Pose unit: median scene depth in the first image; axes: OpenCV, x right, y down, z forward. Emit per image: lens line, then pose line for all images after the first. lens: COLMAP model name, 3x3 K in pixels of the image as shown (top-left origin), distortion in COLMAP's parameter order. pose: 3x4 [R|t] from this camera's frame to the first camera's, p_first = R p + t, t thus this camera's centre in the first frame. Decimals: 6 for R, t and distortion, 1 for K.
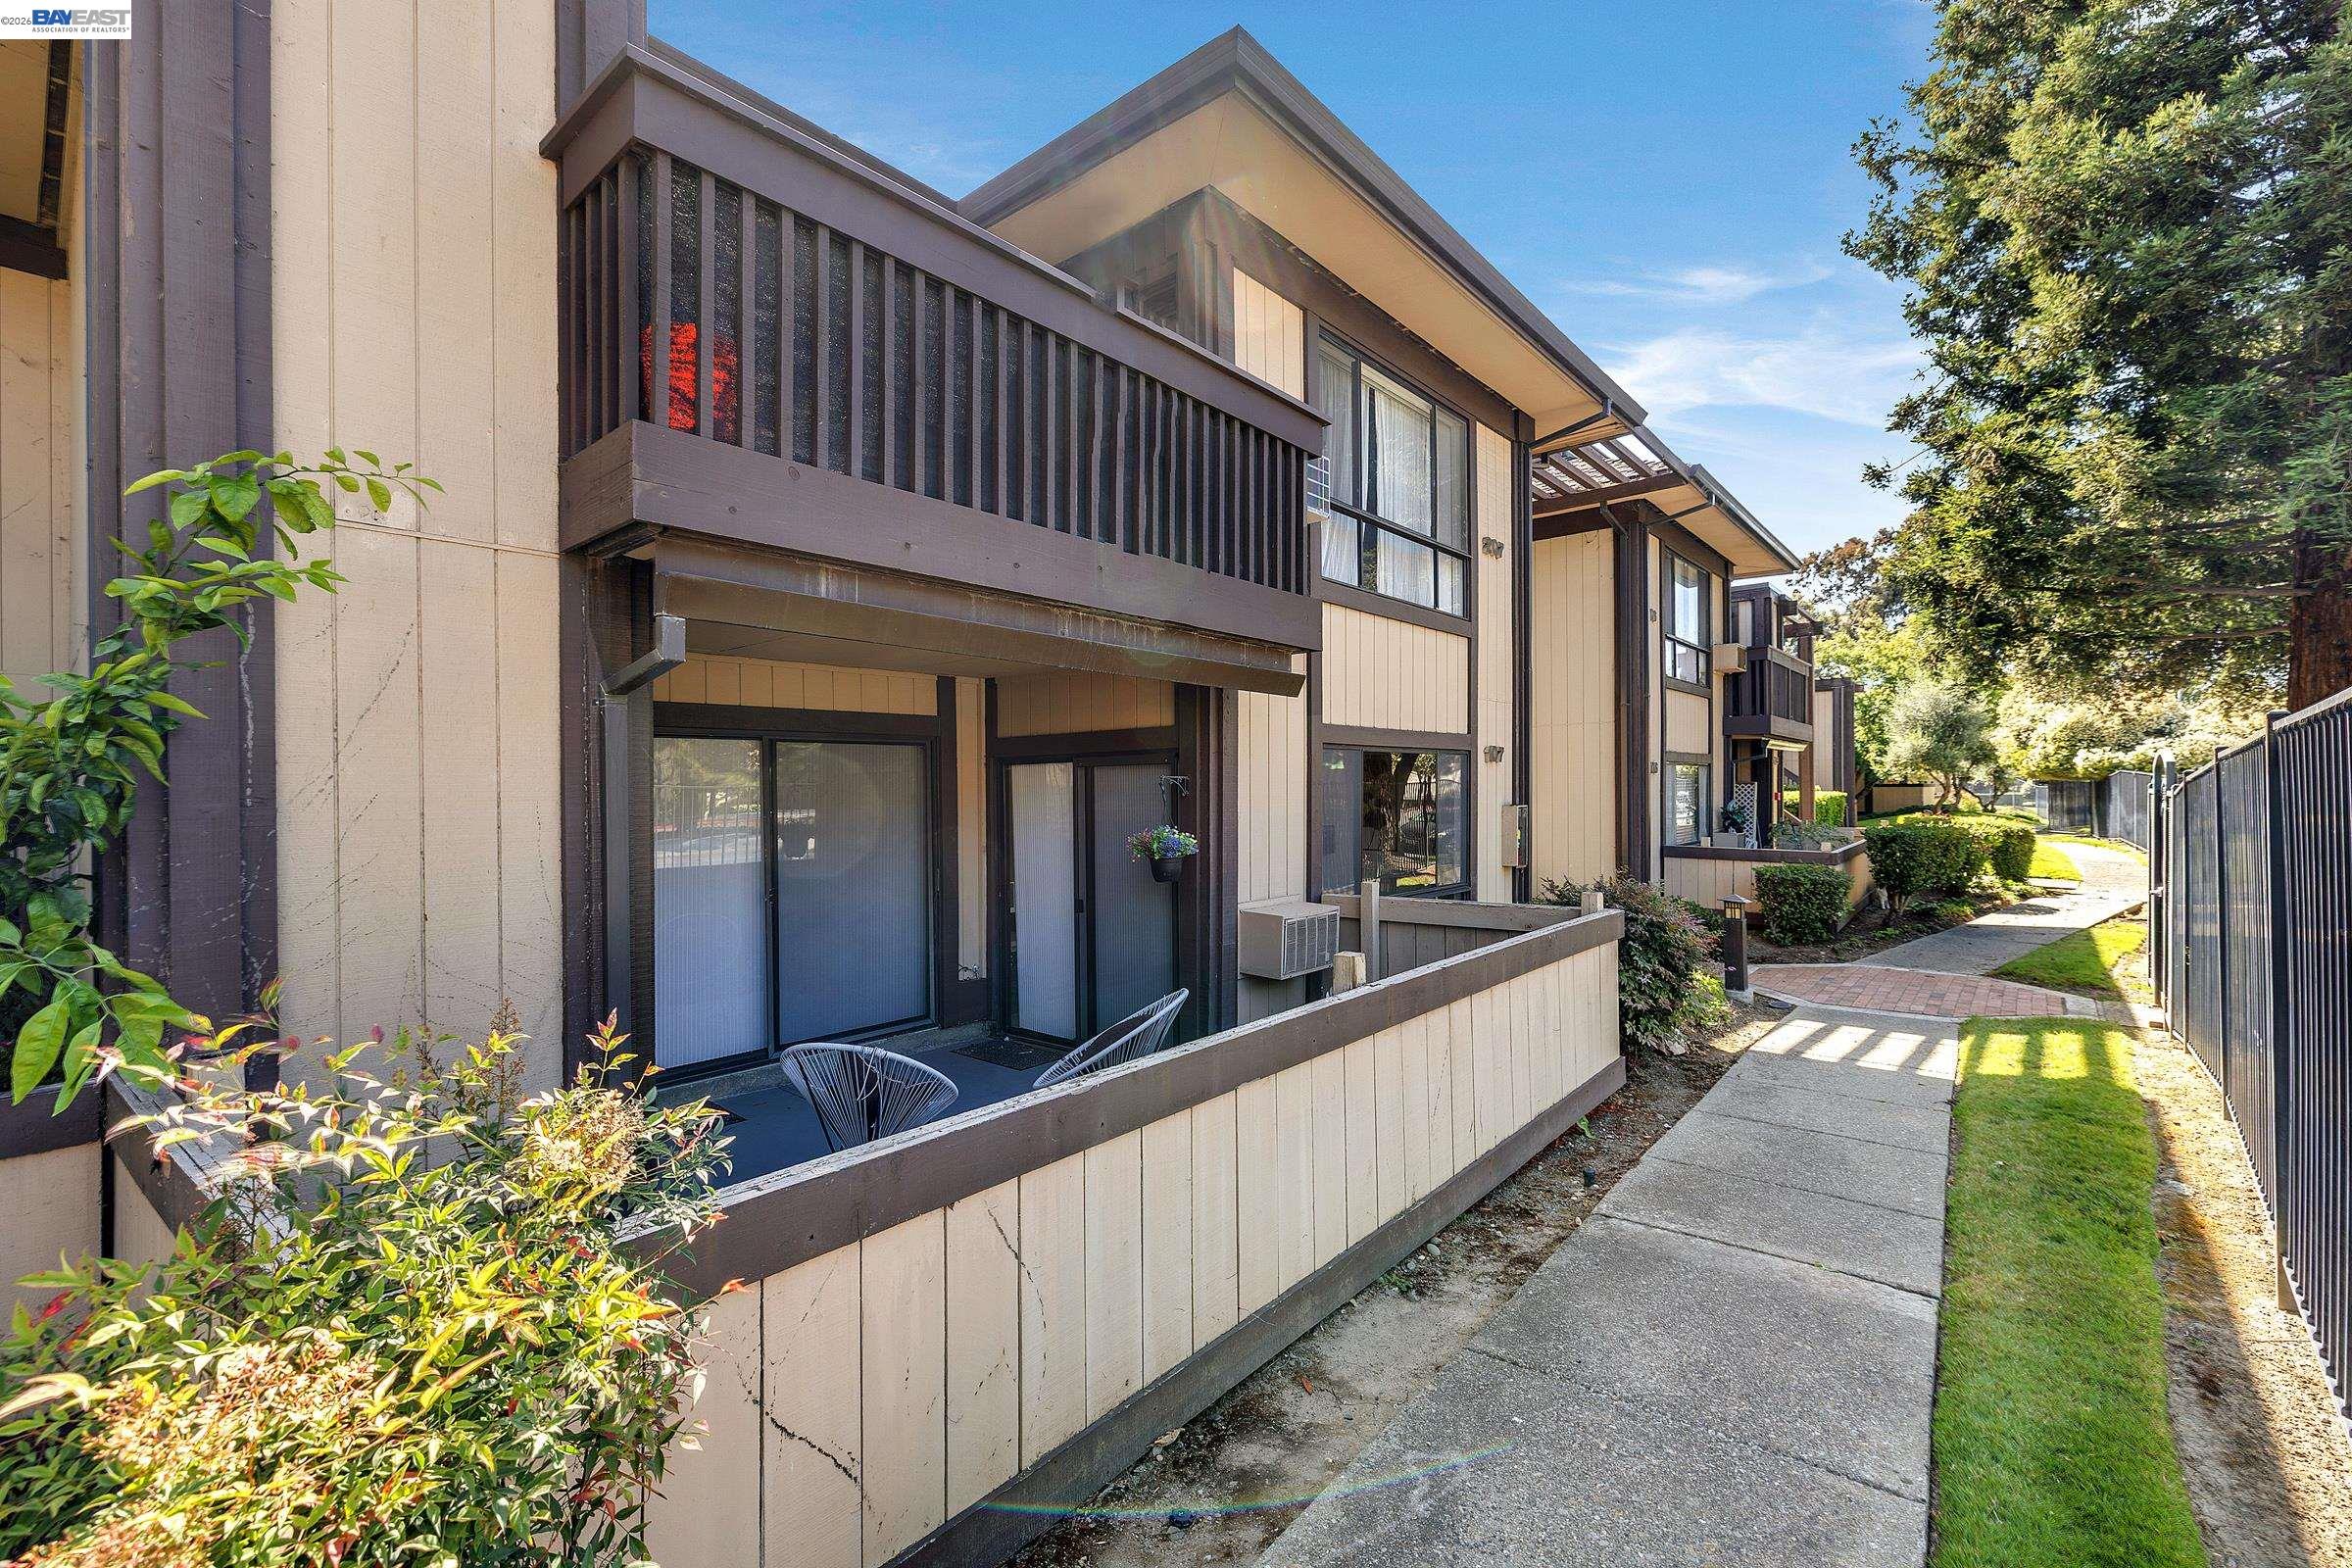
lens RADIAL K [[984.1, 0, 1170.2], [0, 984.1, 785.0], [0, 0, 1]] dist [0.001638, -0.001002]
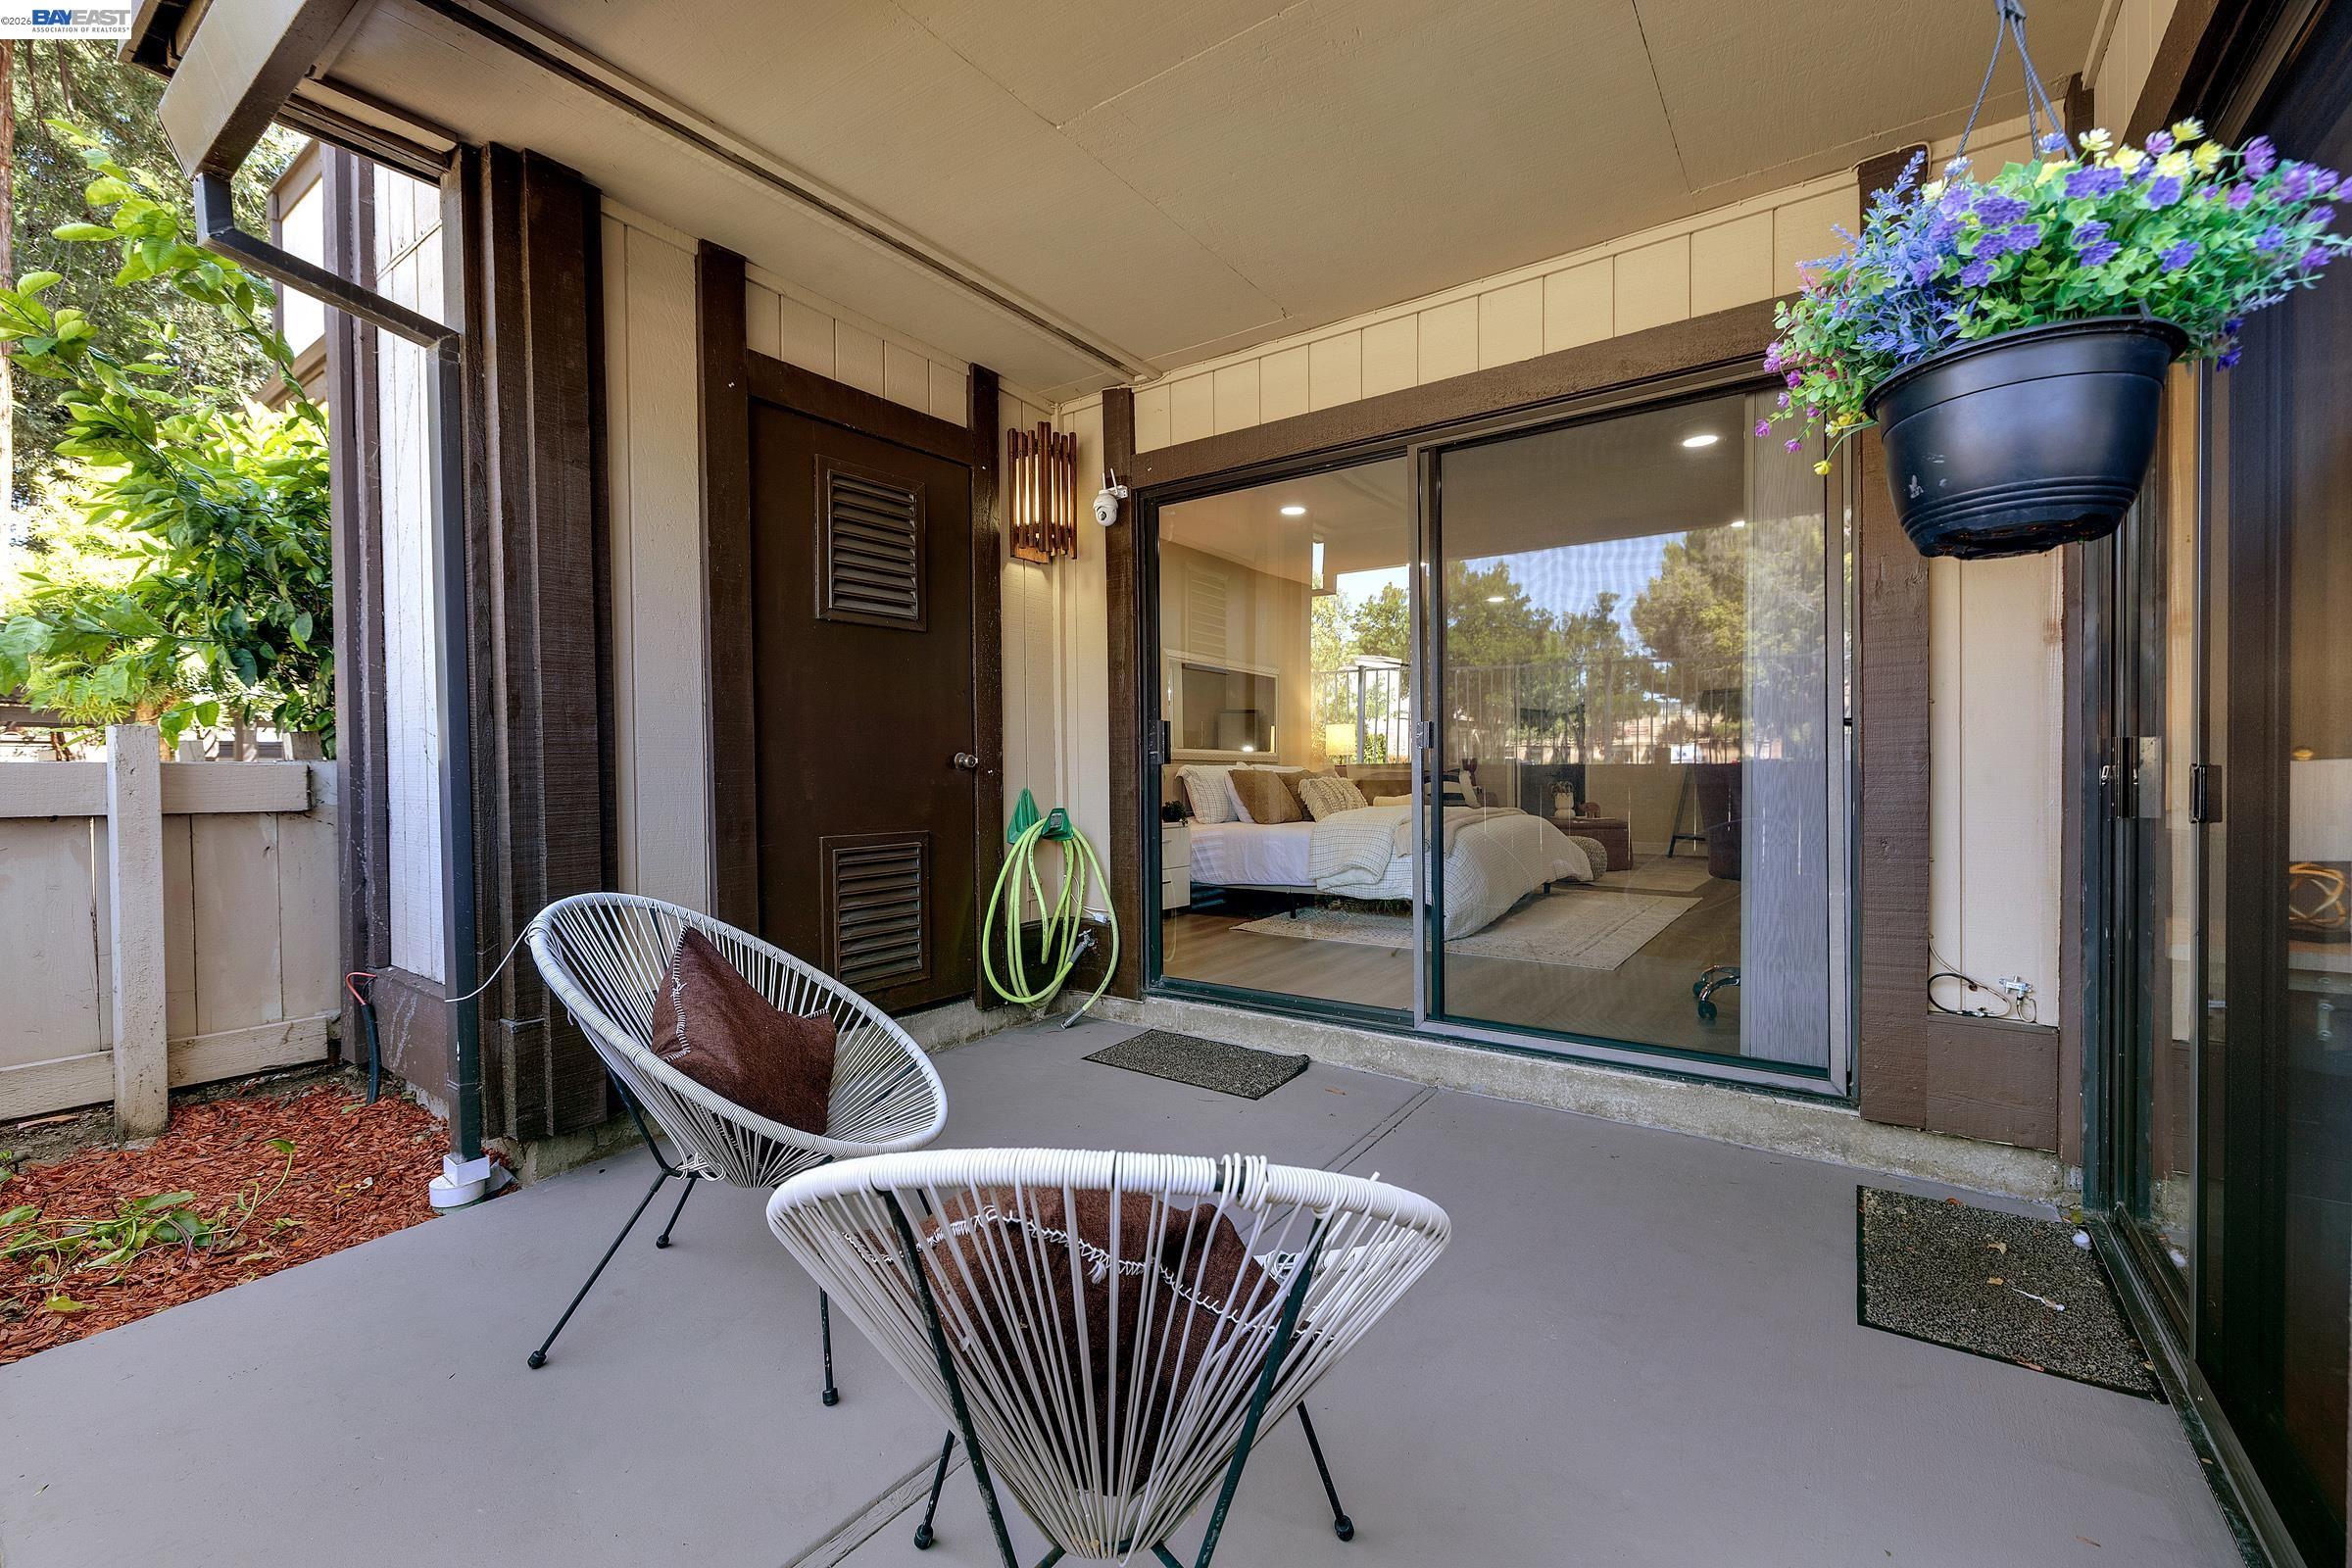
lens RADIAL K [[984.1, 0, 1202.7], [0, 984.1, 783.8], [0, 0, 1]] dist [0.001638, -0.001002]
pose [[0.093100, 0.022536, -0.995402, 0.115082], [0.011287, 0.999656, 0.023688, 0.112382], [0.995593, -0.013440, 0.092814, 0.740695]]
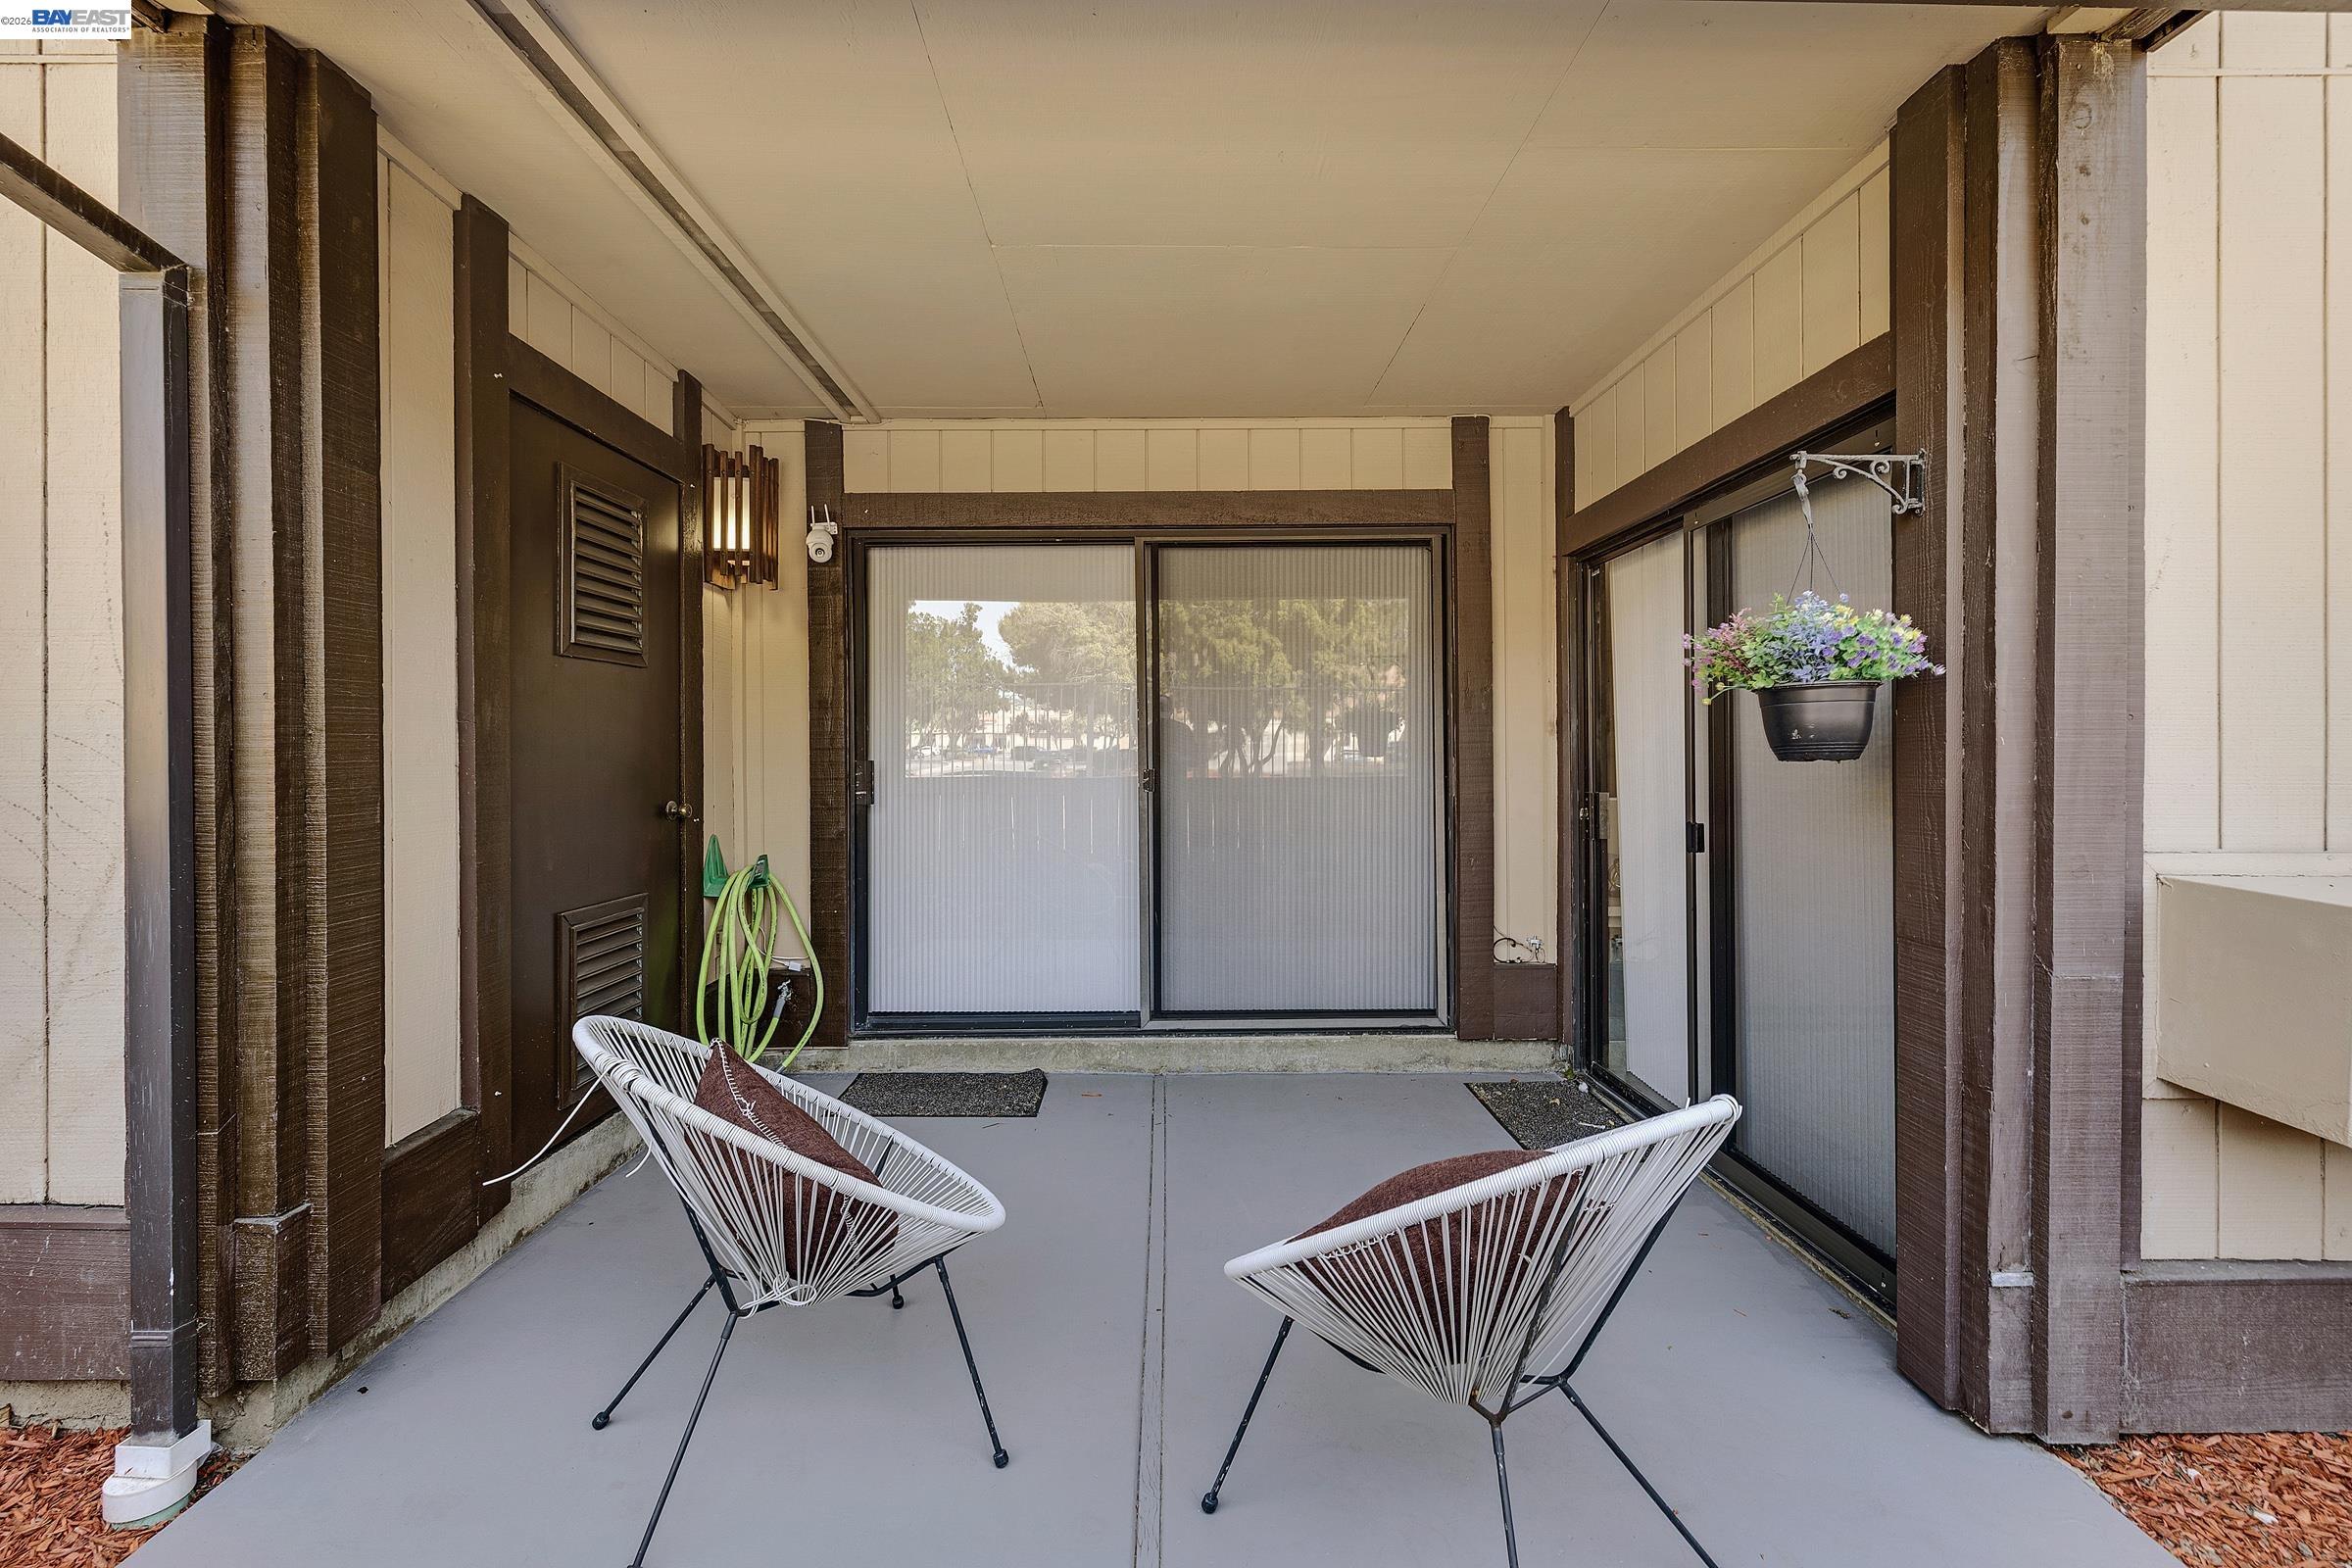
lens RADIAL K [[984.1, 0, 1177.4], [0, 984.1, 749.3], [0, 0, 1]] dist [0.001638, -0.001002]
pose [[0.656204, 0.002762, -0.754578, 0.090250], [0.004661, 0.999959, 0.007713, 0.077915], [0.754569, -0.008578, 0.656165, 0.524491]]
